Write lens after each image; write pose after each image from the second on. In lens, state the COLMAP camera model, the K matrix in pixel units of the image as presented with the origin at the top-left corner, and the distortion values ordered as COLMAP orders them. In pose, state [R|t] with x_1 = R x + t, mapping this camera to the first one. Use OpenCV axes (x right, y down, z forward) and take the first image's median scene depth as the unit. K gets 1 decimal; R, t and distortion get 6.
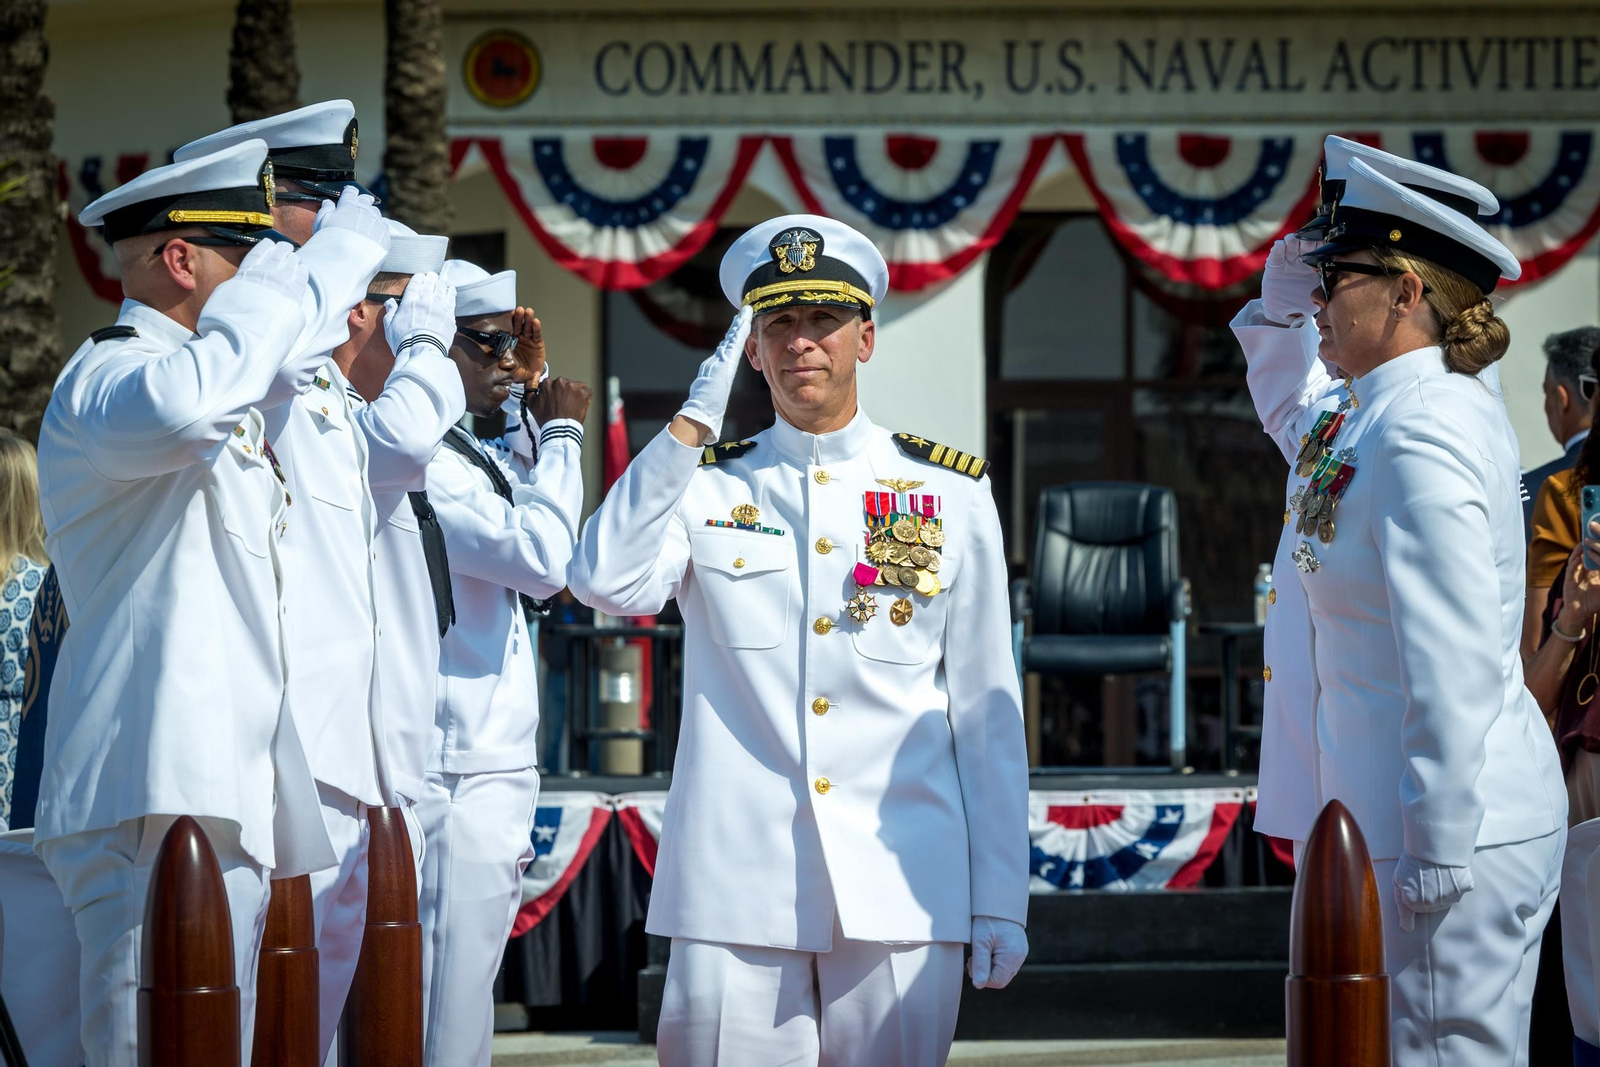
lens RADIAL K [[7671.8, 0, 800.0], [0, 7671.8, 533.5], [0, 0, 1]] dist [-0.059530, 3.486356]
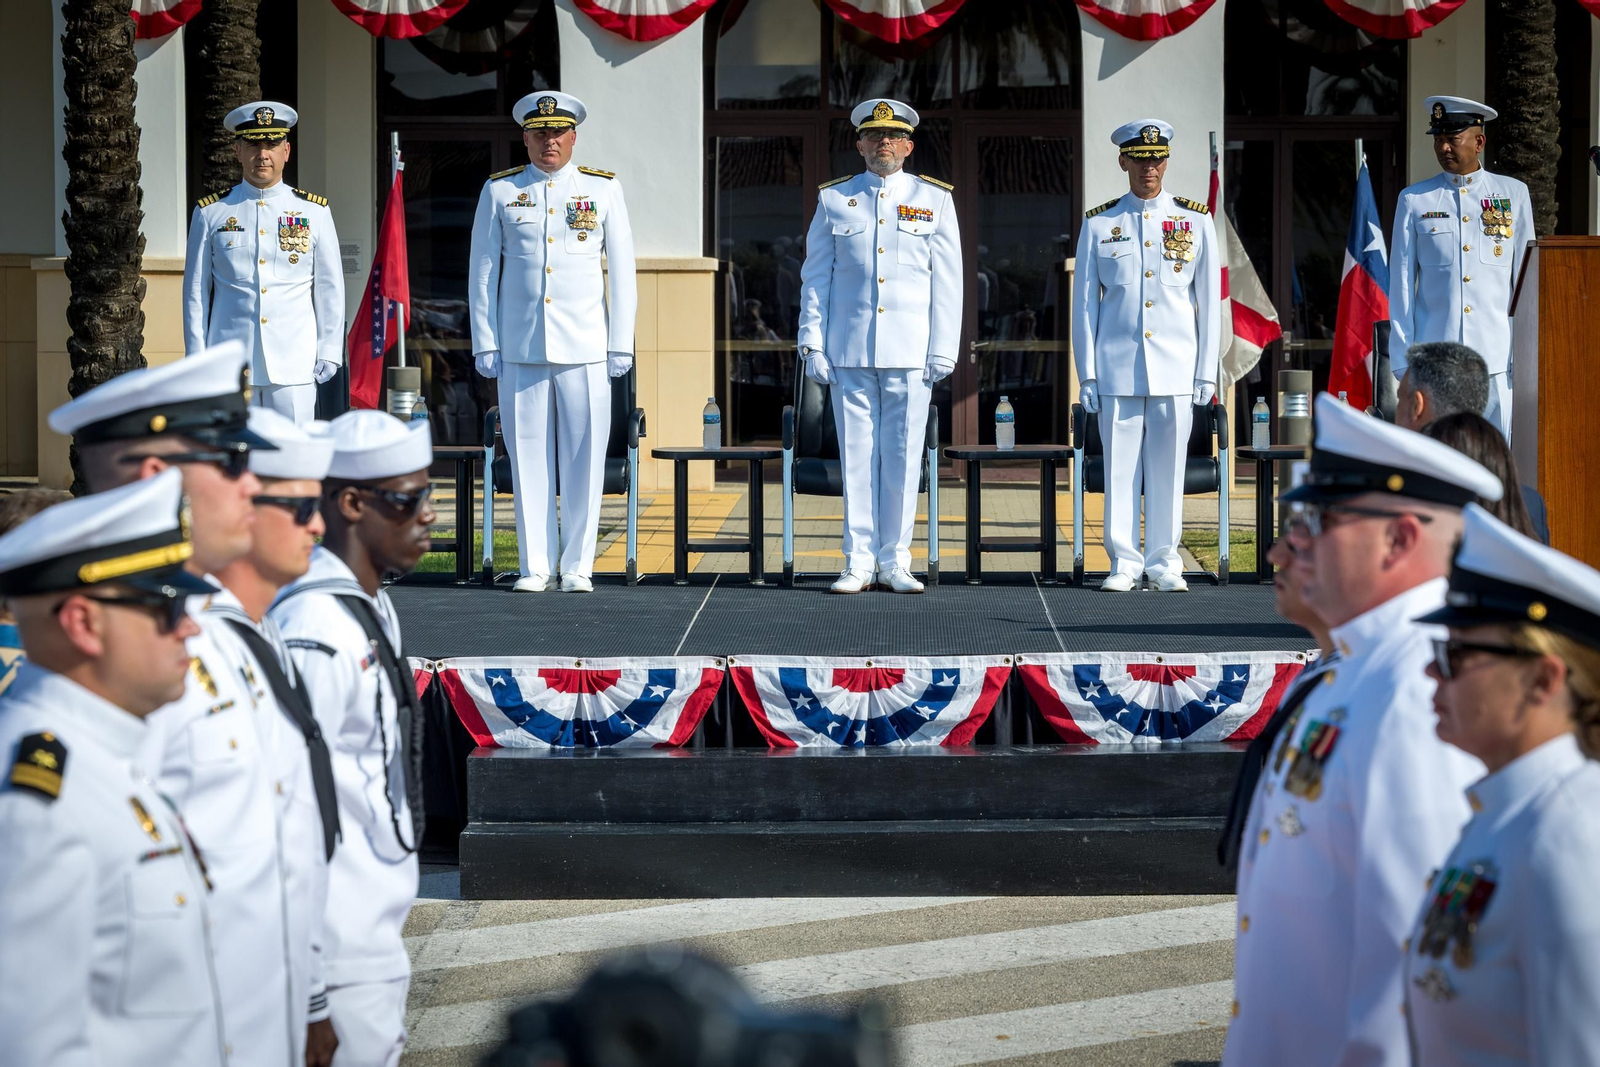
lens RADIAL K [[6027.1, 0, 800.0], [0, 6027.1, 533.5], [0, 0, 1]] dist [0.004478, 1.740569]
pose [[0.998803, 0.000853, 0.048897, -0.014325], [-0.004212, 0.997632, 0.068643, -0.042399], [-0.048722, -0.068767, 0.996442, 0.148135]]
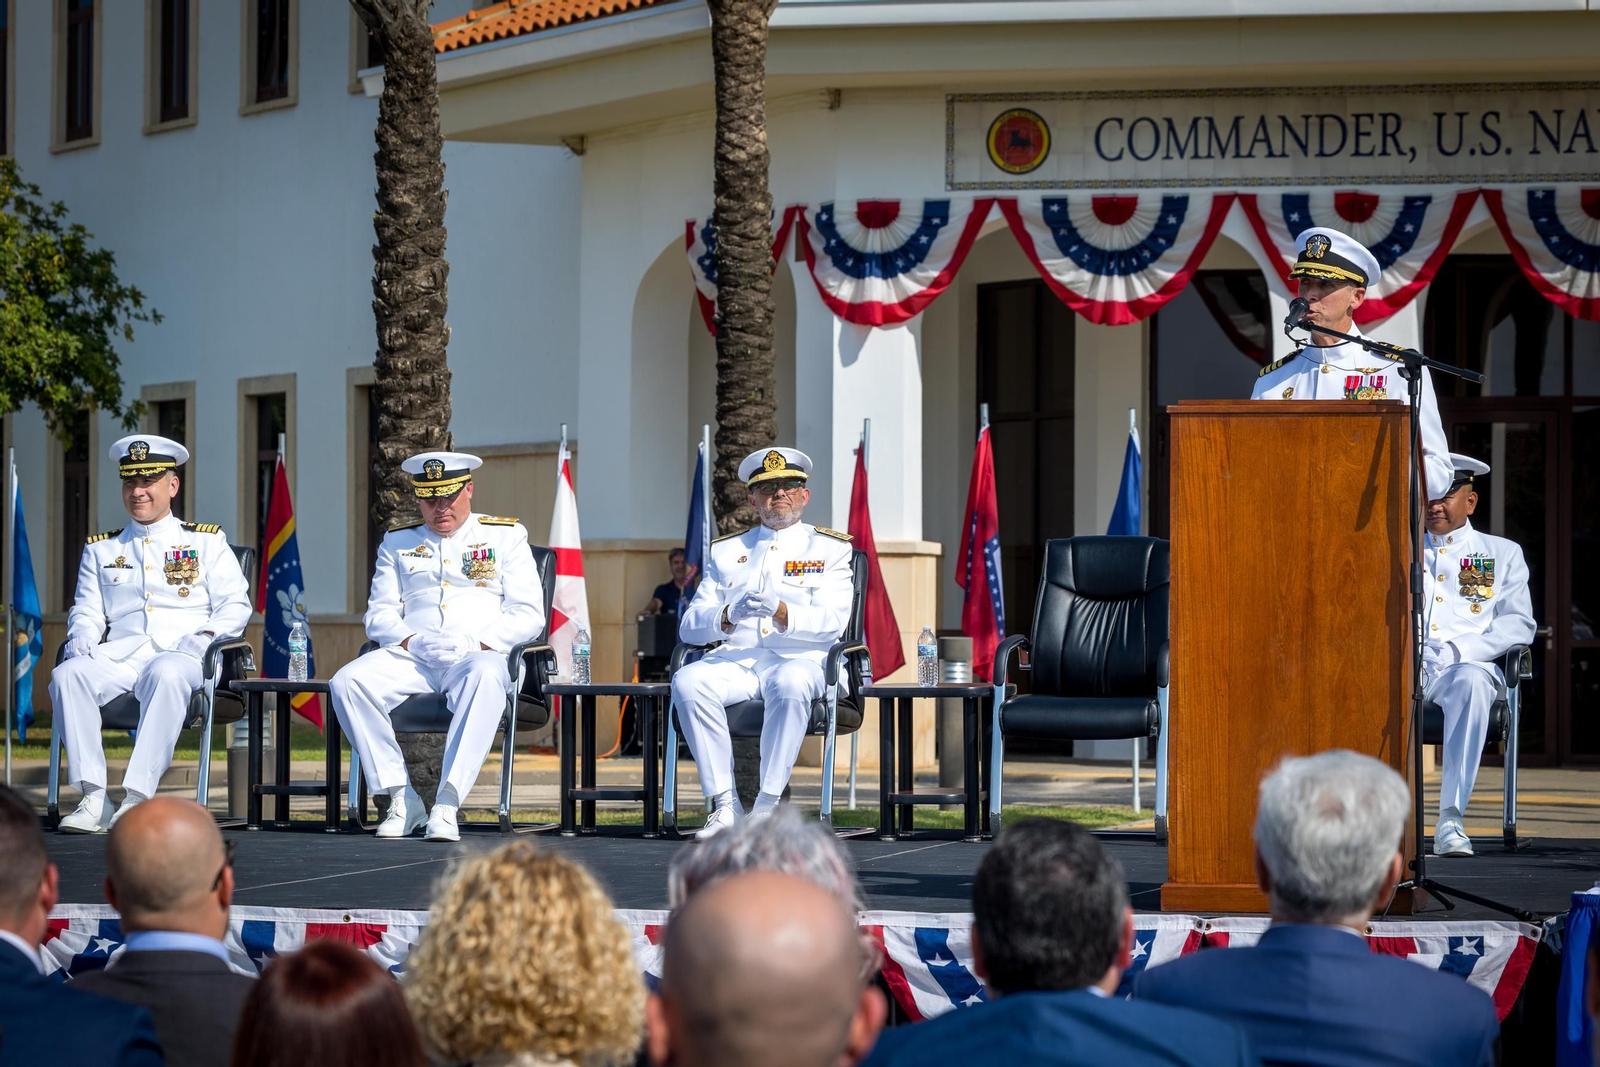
lens RADIAL K [[5253.0, 0, 800.0], [0, 5253.0, 533.5], [0, 0, 1]] dist [-0.026071, 0.460715]
pose [[0.977849, 0.004365, -0.209266, 0.217498], [-0.002094, 0.999937, 0.011070, -0.017425], [0.209301, -0.010387, 0.977796, 0.406597]]
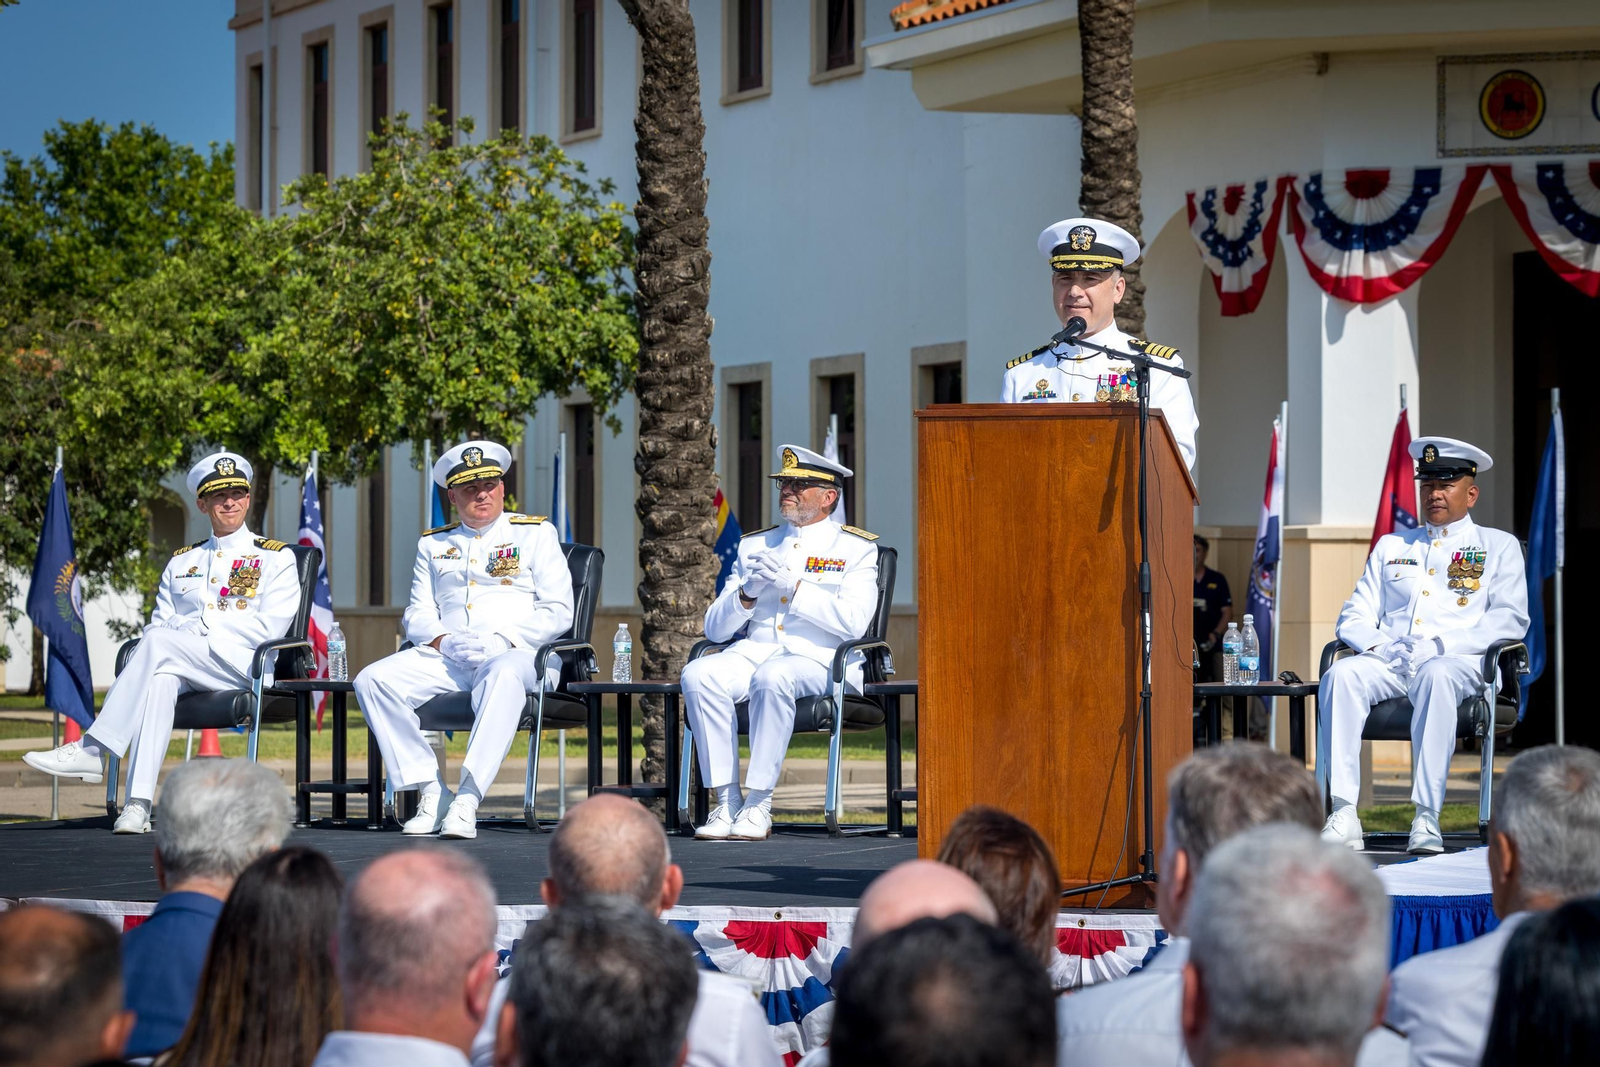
lens RADIAL K [[5686.3, 0, 800.0], [0, 5686.3, 533.5], [0, 0, 1]] dist [-0.130454, 0.472115]
pose [[0.933132, -0.001369, -0.359532, 0.359135], [0.006963, 0.999874, 0.014263, -0.020611], [0.359467, -0.015812, 0.933024, 0.378243]]
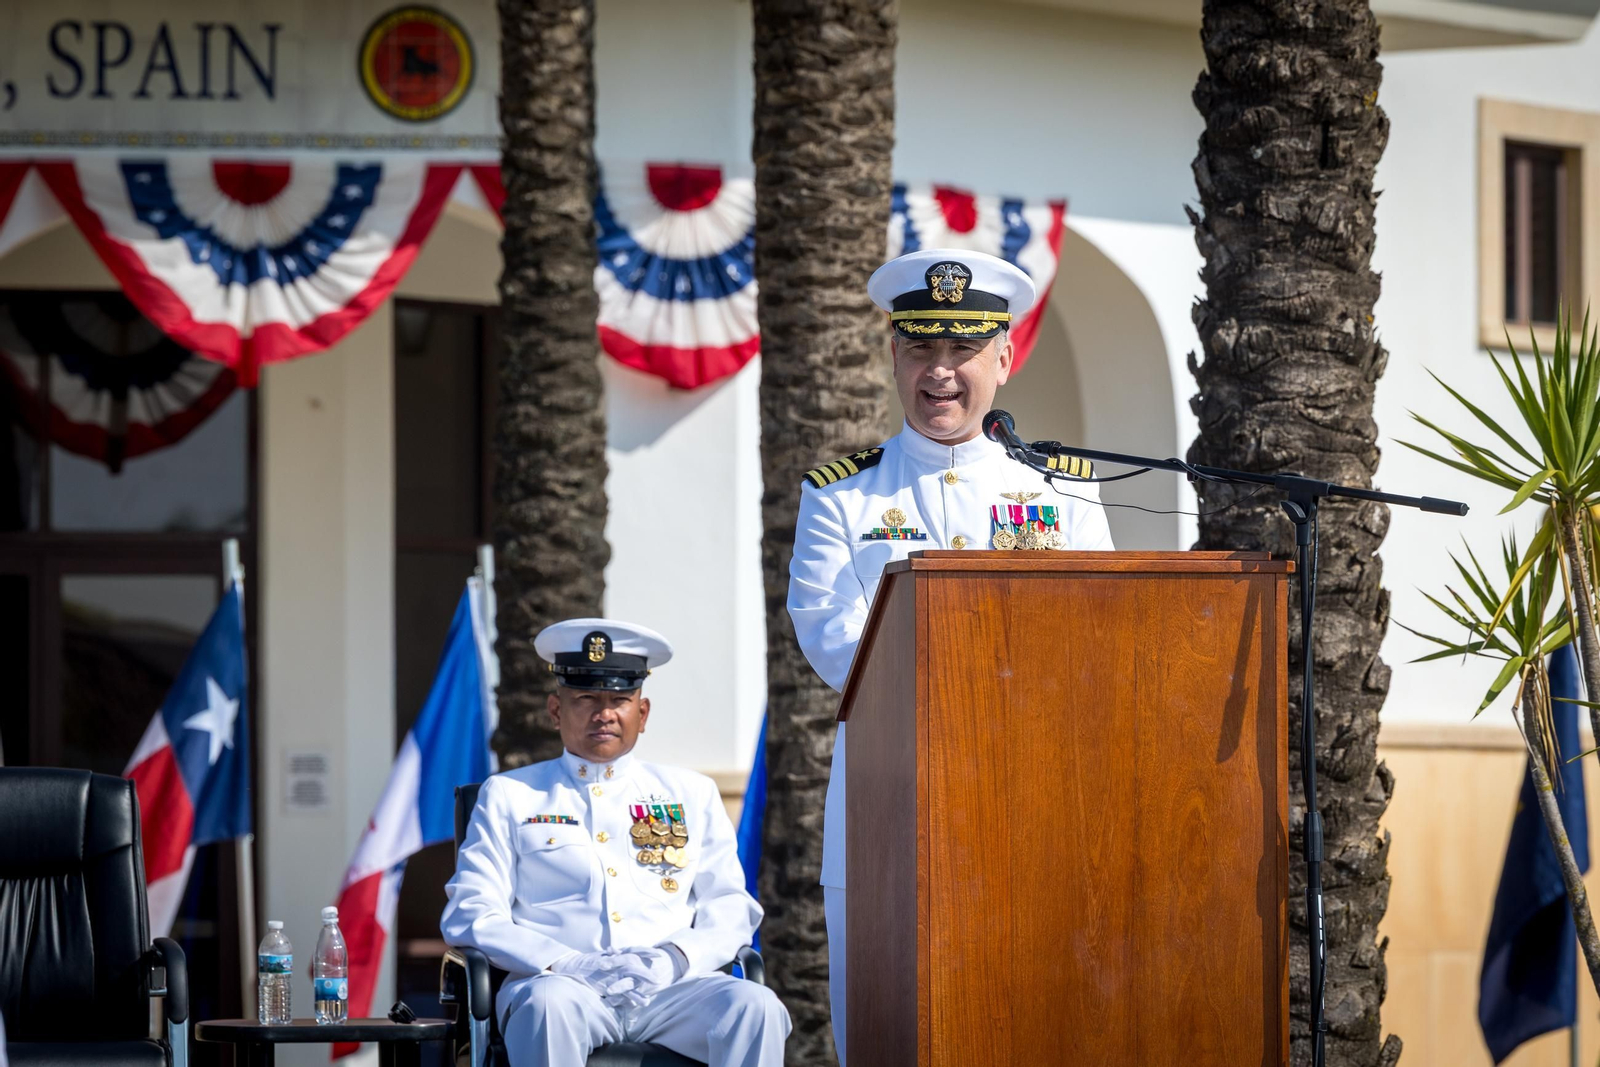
lens RADIAL K [[9605.7, 0, 800.0], [0, 9605.7, 533.5], [0, 0, 1]] dist [-0.265637, 5.219507]
pose [[0.974609, 0.007194, 0.223798, -0.026016], [-0.004289, 0.999900, -0.013467, -0.018119], [-0.223873, 0.012166, 0.974542, 0.347090]]
